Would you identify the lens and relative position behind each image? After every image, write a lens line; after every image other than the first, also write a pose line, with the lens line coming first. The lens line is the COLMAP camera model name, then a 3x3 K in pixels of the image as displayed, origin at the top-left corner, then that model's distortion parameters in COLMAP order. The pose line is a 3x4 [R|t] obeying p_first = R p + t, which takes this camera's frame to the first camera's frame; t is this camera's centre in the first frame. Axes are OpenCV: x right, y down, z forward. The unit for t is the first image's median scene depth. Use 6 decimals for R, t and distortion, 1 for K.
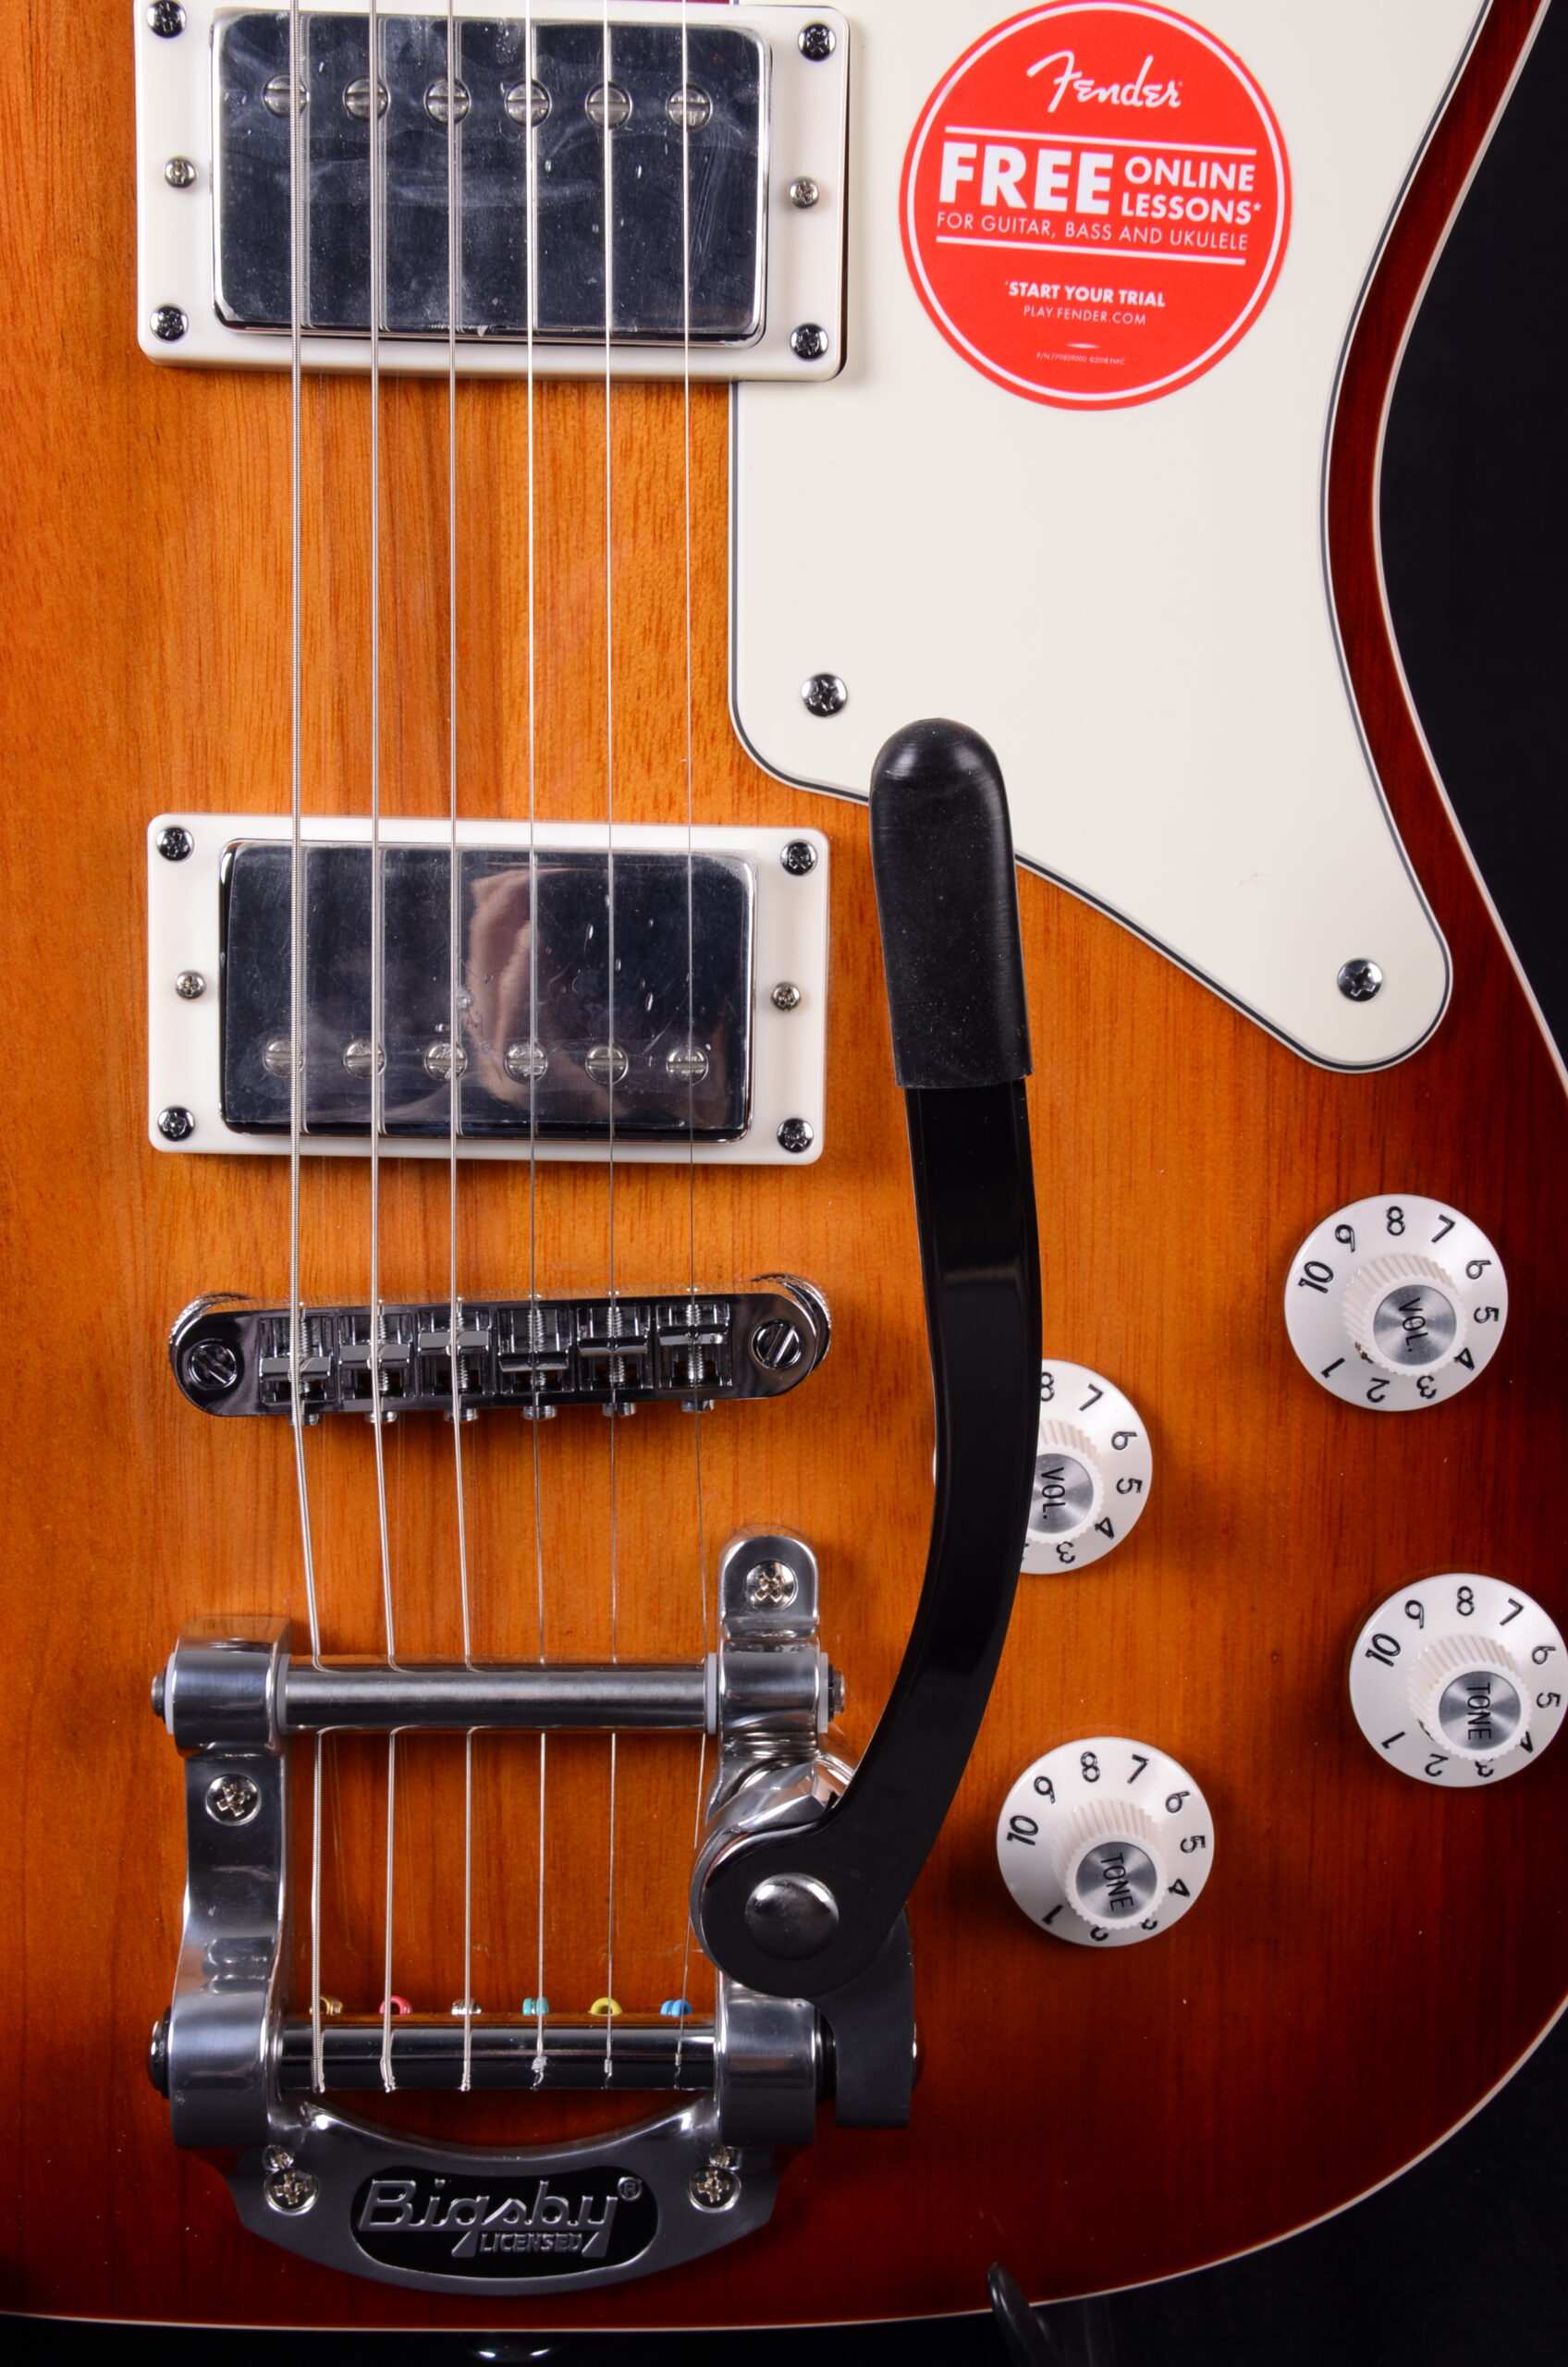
lens RADIAL K [[3524.6, 0, 789.9], [0, 3524.6, 1216.1], [0, 0, 1]] dist [0.082579, 0.262668]
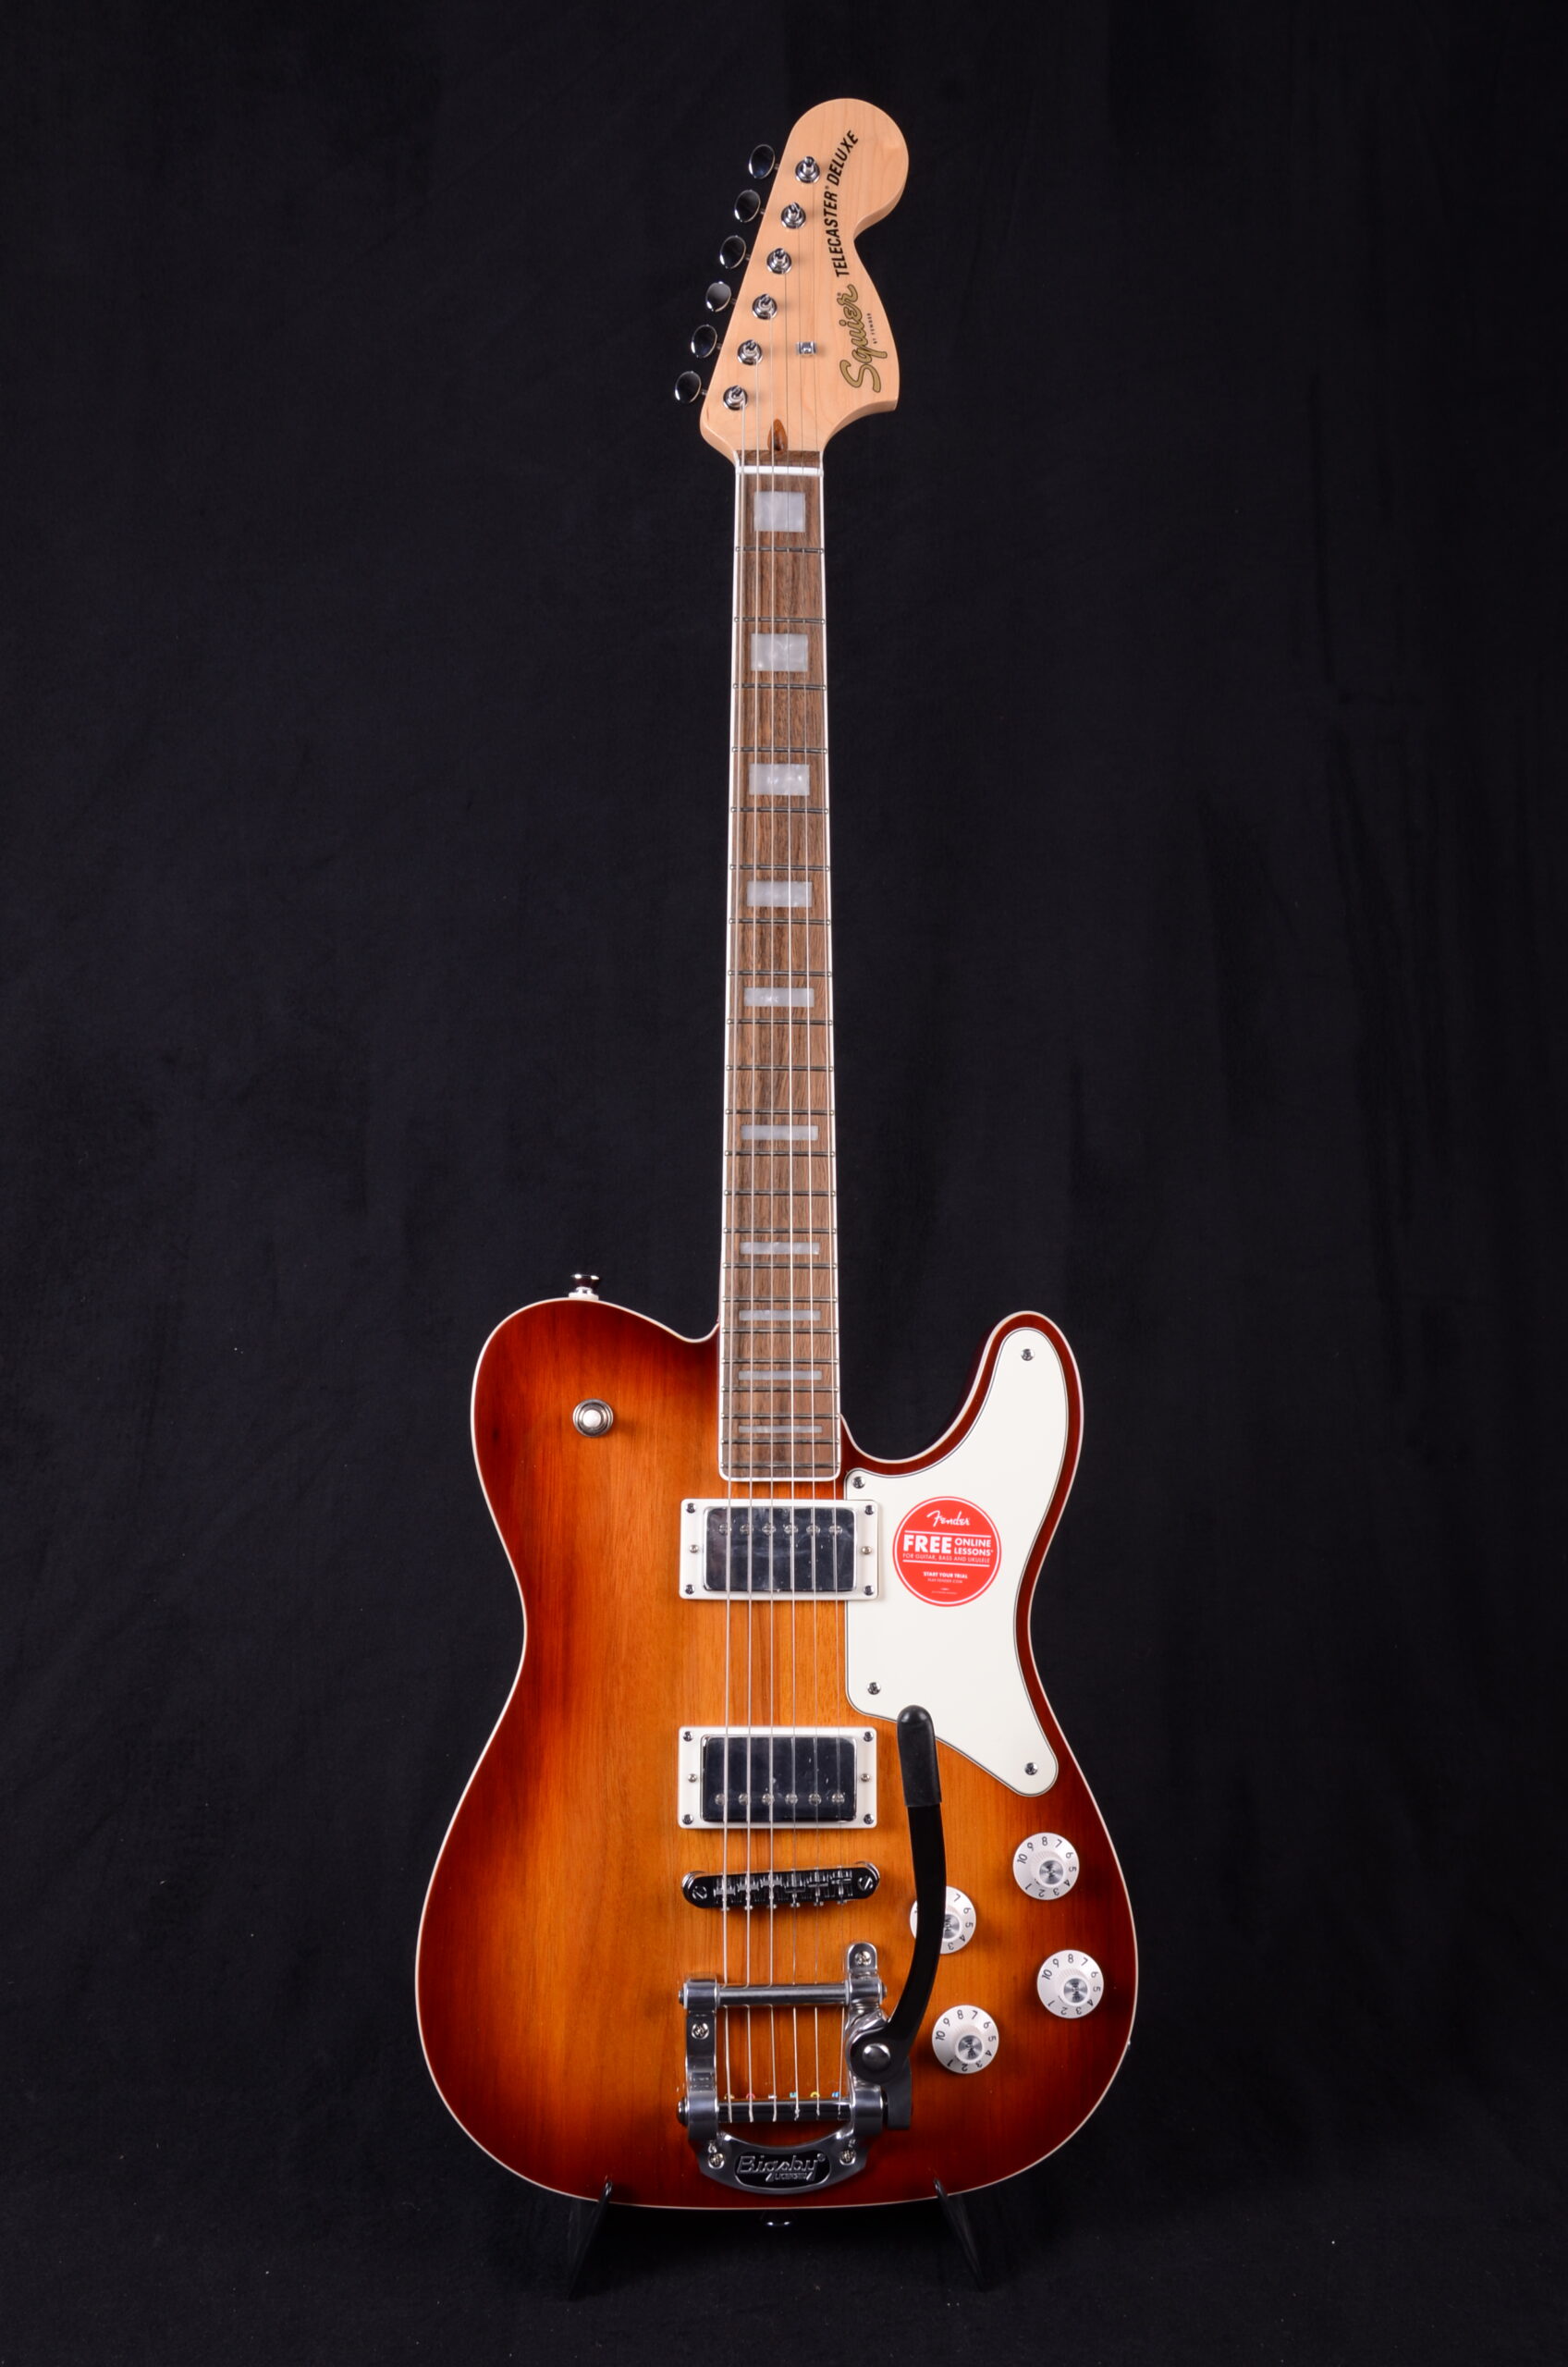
lens RADIAL K [[2512.6, 0, 787.5], [0, 2512.6, 1194.6], [0, 0, 1]] dist [-0.058946, 0.249762]
pose [[0.998165, -0.005927, 0.060258, -0.218503], [0.020750, 0.968415, -0.248478, -0.007389], [-0.056882, 0.249272, 0.966762, -1.480817]]
